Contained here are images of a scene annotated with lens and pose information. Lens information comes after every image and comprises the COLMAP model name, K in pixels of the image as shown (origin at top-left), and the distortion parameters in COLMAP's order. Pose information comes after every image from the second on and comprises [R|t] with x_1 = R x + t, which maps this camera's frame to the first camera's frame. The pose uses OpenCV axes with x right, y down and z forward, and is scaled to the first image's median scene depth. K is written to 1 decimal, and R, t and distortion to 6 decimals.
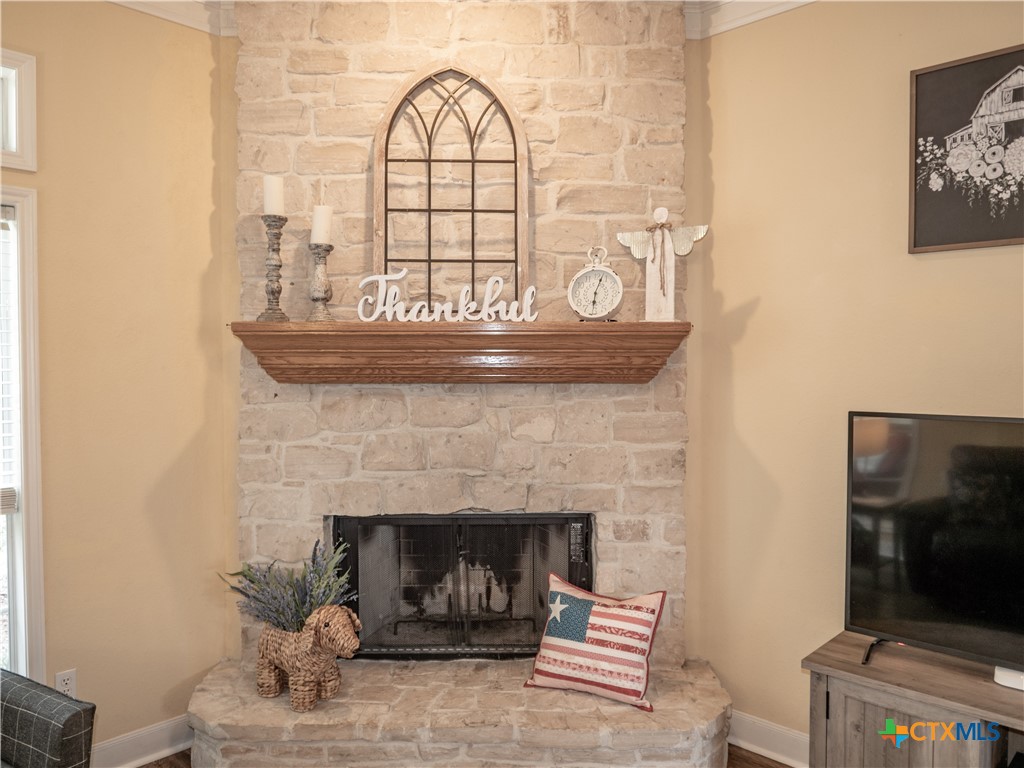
lens RADIAL K [[737.7, 0, 504.0], [0, 737.7, 385.0], [0, 0, 1]] dist [-0.020873, 0.003297]
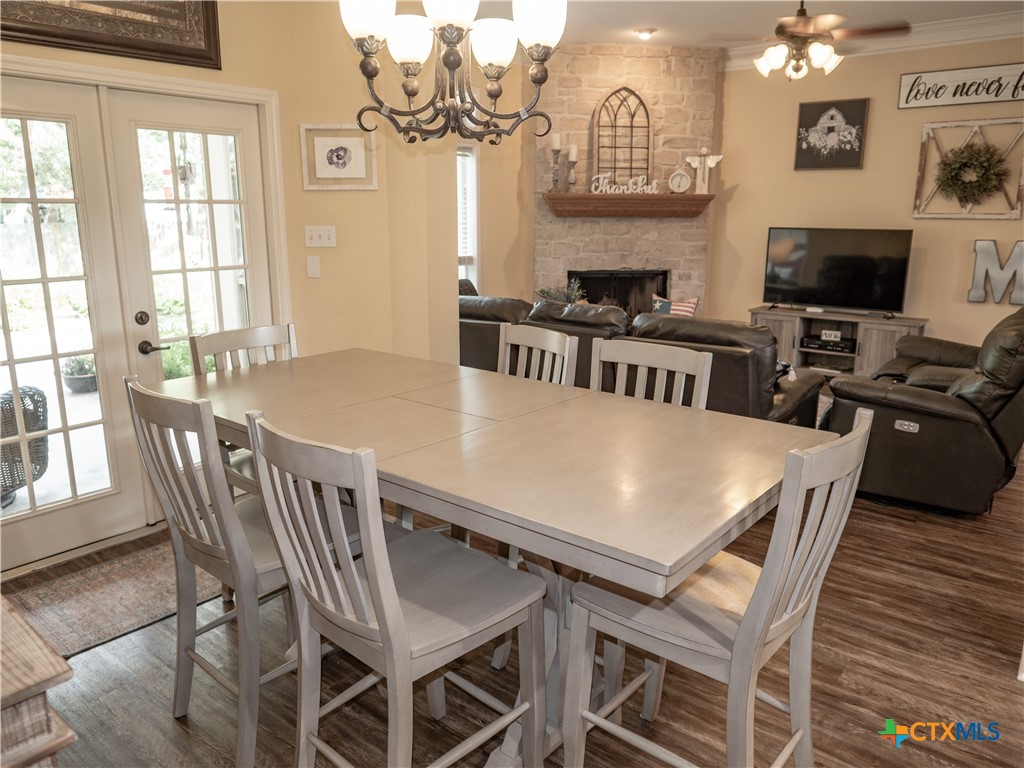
lens RADIAL K [[737.7, 0, 508.4], [0, 737.7, 384.1], [0, 0, 1]] dist [-0.020873, 0.003297]
pose [[0.995911, -0.016585, 0.088801, -0.690211], [-0.001715, 0.979356, 0.202138, 0.047454], [-0.090321, -0.201464, 0.975323, -1.561114]]
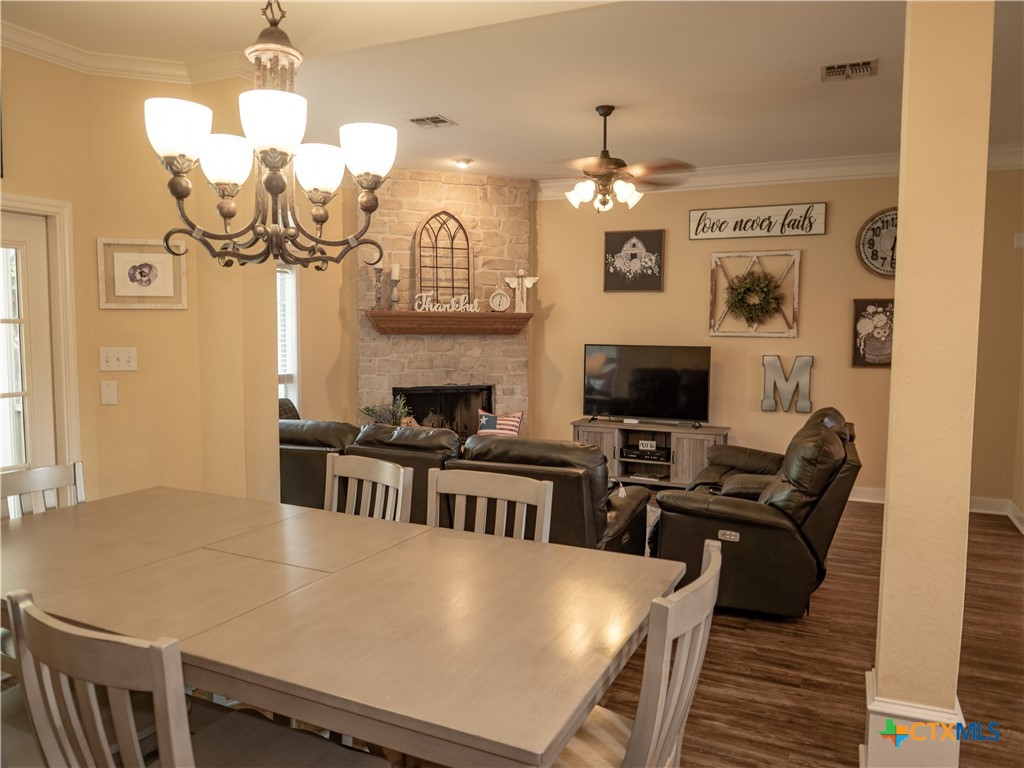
lens RADIAL K [[737.7, 0, 507.3], [0, 737.7, 383.8], [0, 0, 1]] dist [-0.020873, 0.003297]
pose [[0.946336, -0.015250, 0.322825, -0.693726], [-0.002169, 0.998564, 0.053531, 0.030564], [-0.323177, -0.051359, 0.944944, -1.511106]]
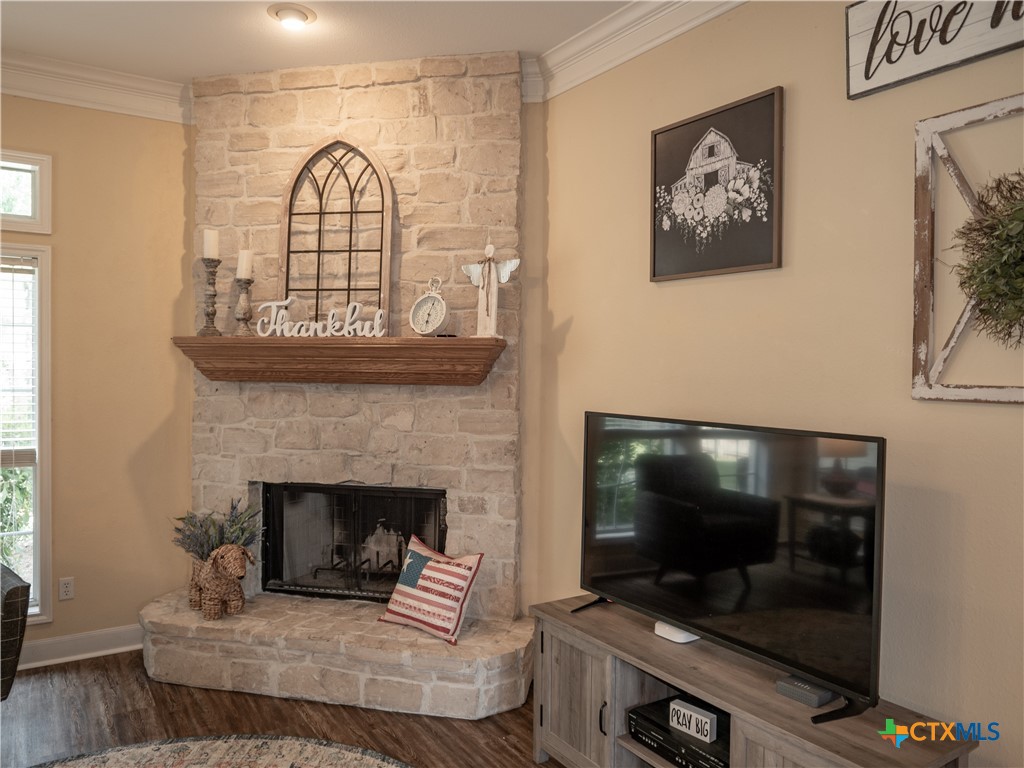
lens RADIAL K [[737.7, 0, 505.5], [0, 737.7, 382.7], [0, 0, 1]] dist [-0.020873, 0.003297]
pose [[0.974945, 0.017275, -0.221772, 0.508526], [-0.018438, 0.999825, -0.003174, -0.005098], [0.221679, 0.007183, 0.975093, -0.200033]]
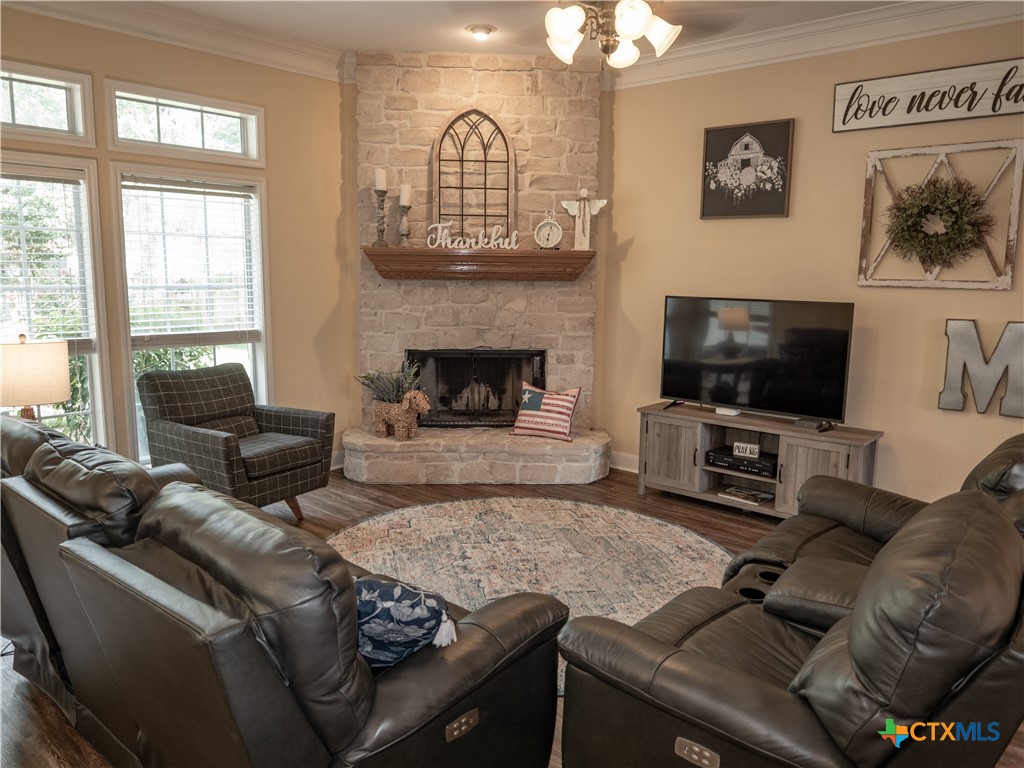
lens RADIAL K [[737.7, 0, 507.7], [0, 737.7, 383.9], [0, 0, 1]] dist [-0.020873, 0.003297]
pose [[0.998773, 0.006131, 0.049150, -0.073689], [-0.012442, 0.991550, 0.129129, 0.015843], [-0.047943, -0.129582, 0.990409, -0.927469]]
